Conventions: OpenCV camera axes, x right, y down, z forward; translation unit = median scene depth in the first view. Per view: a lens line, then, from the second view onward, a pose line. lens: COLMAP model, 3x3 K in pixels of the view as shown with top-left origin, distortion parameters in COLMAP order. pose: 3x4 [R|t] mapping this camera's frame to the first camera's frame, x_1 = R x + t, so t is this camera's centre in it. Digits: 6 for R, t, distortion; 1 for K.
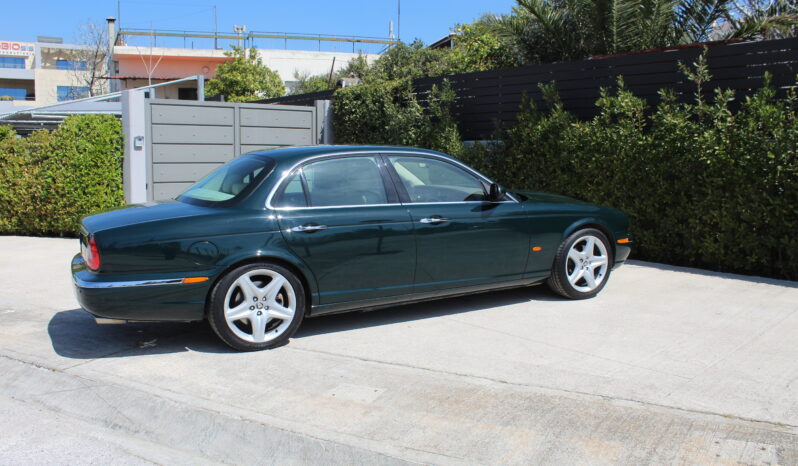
lens RADIAL K [[663.7, 0, 384.4], [0, 663.7, 243.4], [0, 0, 1]] dist [-0.164609, 0.141413]
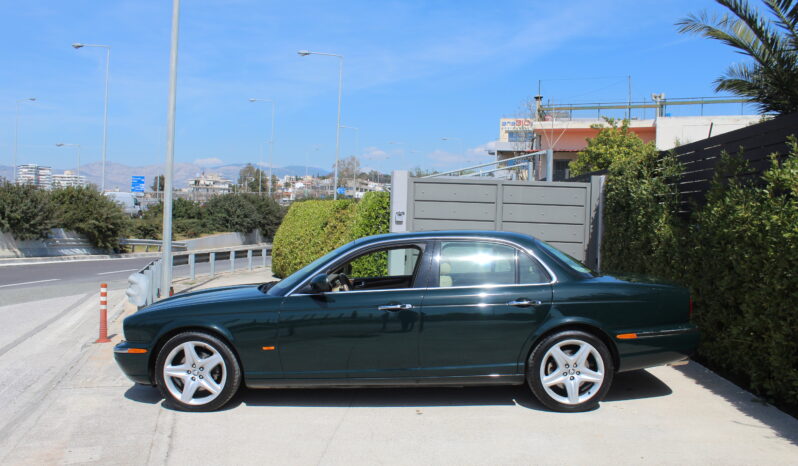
lens RADIAL K [[663.7, 0, 389.8], [0, 663.7, 238.8], [0, 0, 1]] dist [-0.164609, 0.141413]
pose [[0.724659, 0.037016, -0.688113, 0.514424], [-0.111405, 0.991714, -0.063973, -0.061533], [0.680043, 0.123018, 0.722778, 0.241410]]
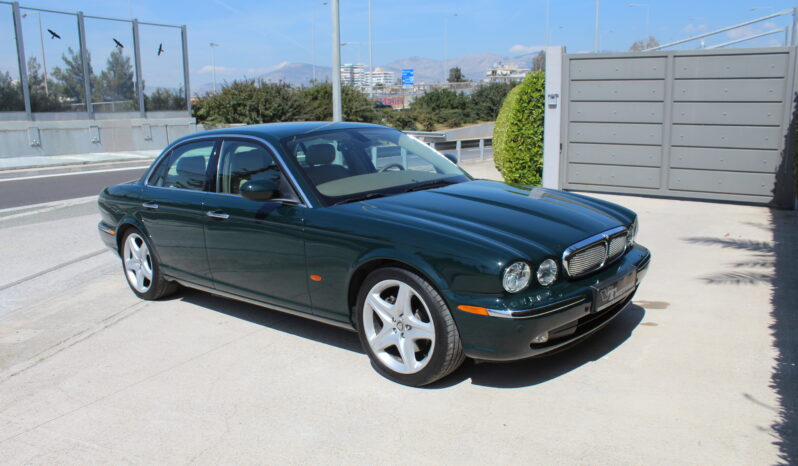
lens RADIAL K [[663.7, 0, 403.1], [0, 663.7, 233.1], [0, 0, 1]] dist [-0.164609, 0.141413]
pose [[0.375661, 0.167785, -0.911442, 0.617028], [-0.100945, 0.985031, 0.139727, -0.099784], [0.921243, 0.039515, 0.386975, 0.567465]]
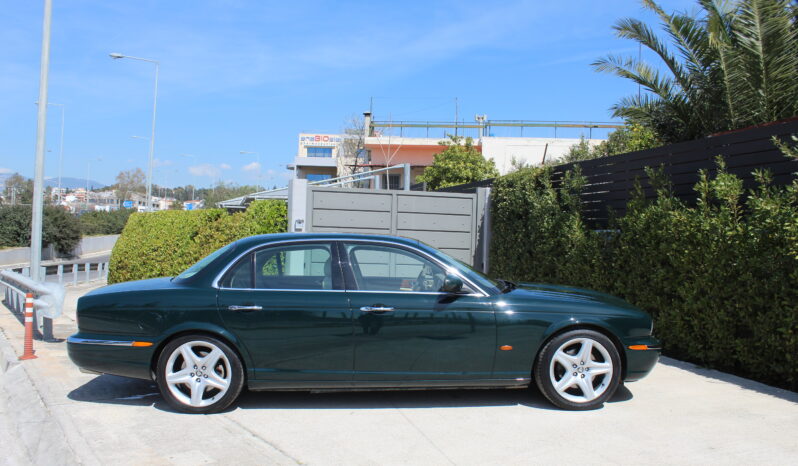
lens RADIAL K [[663.7, 0, 392.4], [0, 663.7, 247.7], [0, 0, 1]] dist [-0.164609, 0.141413]
pose [[0.907198, 0.025801, -0.419911, 0.326041], [-0.076525, 0.991587, -0.104402, -0.015311], [0.413685, 0.126847, 0.901540, 0.064968]]
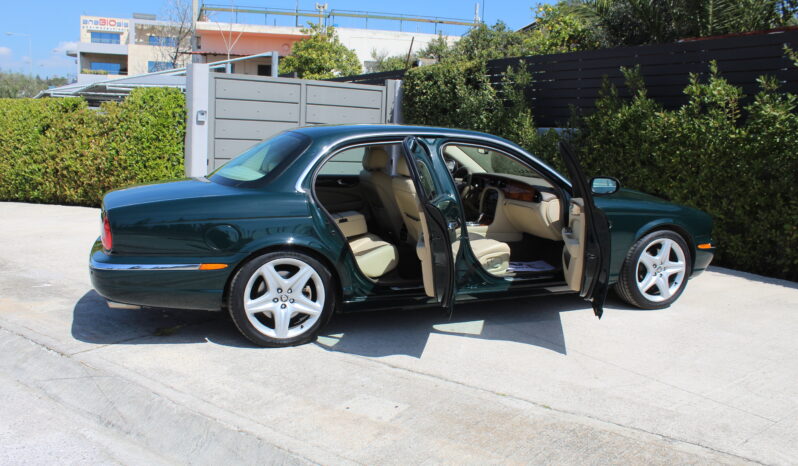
lens RADIAL K [[663.7, 0, 390.4], [0, 663.7, 243.4], [0, 0, 1]] dist [-0.164609, 0.141413]
pose [[0.992615, 0.052755, -0.109237, 0.029535], [-0.050176, 0.998396, 0.026228, -0.006930], [0.110446, -0.020553, 0.993670, 0.065687]]
